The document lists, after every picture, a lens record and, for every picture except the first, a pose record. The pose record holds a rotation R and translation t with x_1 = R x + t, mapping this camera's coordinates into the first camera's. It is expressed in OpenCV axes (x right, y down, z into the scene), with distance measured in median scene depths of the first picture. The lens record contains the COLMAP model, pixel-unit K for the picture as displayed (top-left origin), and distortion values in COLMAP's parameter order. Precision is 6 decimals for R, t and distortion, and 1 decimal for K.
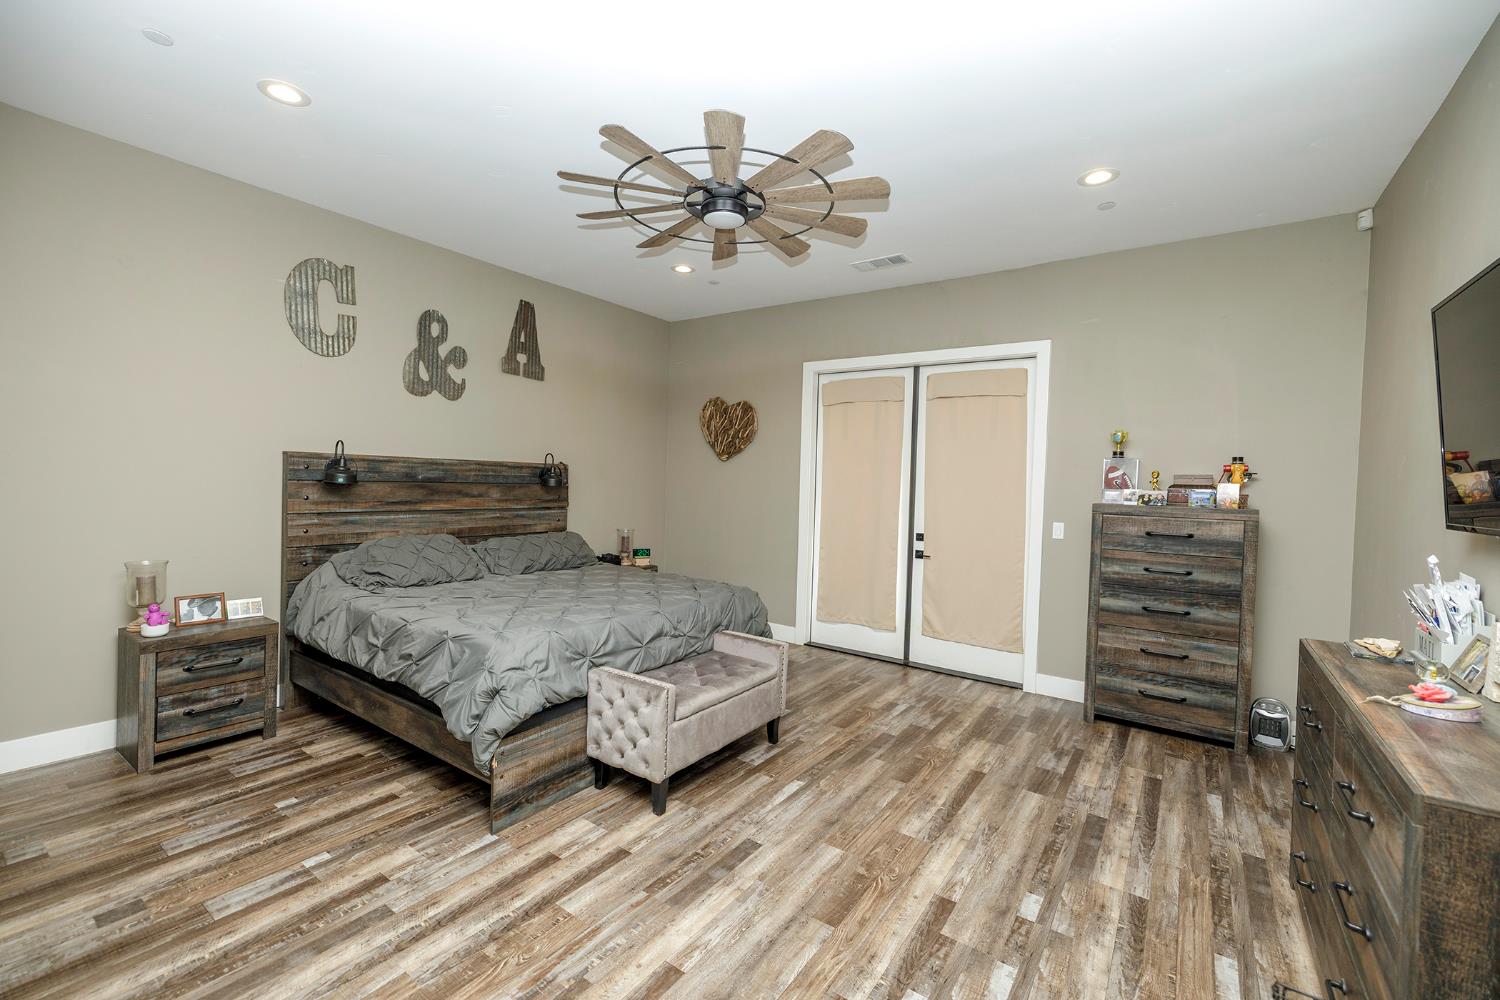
lens RADIAL K [[628.6, 0, 744.2], [0, 628.6, 492.0], [0, 0, 1]] dist [0.002269, 0.000789]
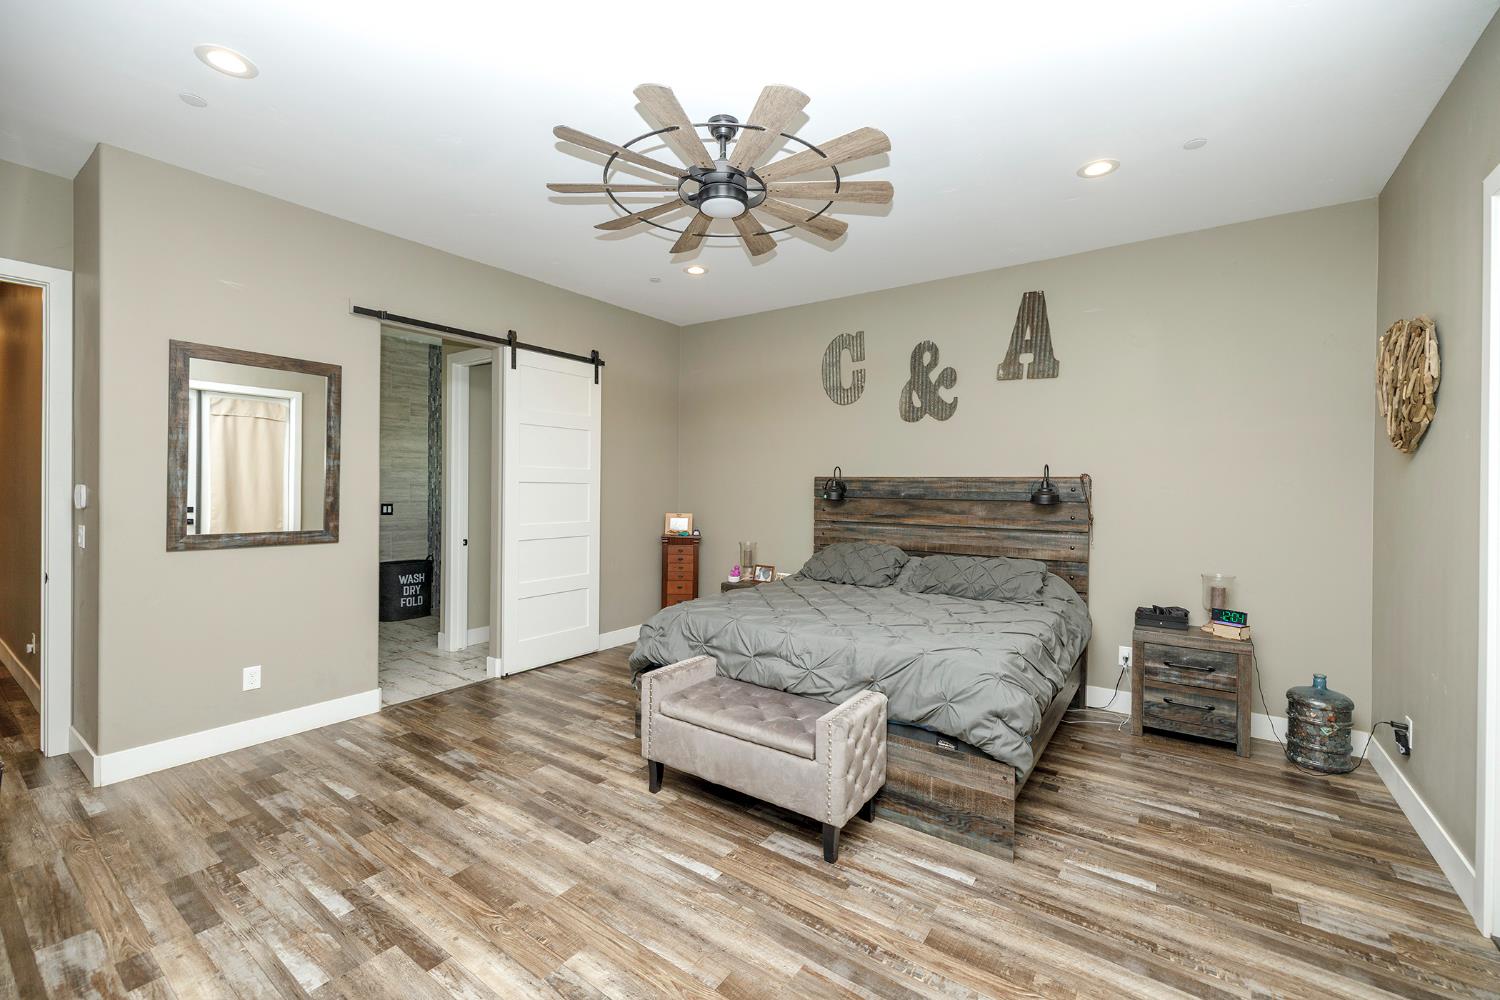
lens RADIAL K [[628.6, 0, 745.9], [0, 628.6, 495.4], [0, 0, 1]] dist [0.002269, 0.000789]
pose [[-0.006073, -0.012597, -0.999902, 0.639616], [-0.027916, 0.999533, -0.012423, 0.000253], [0.999592, 0.027838, -0.006422, 0.756192]]
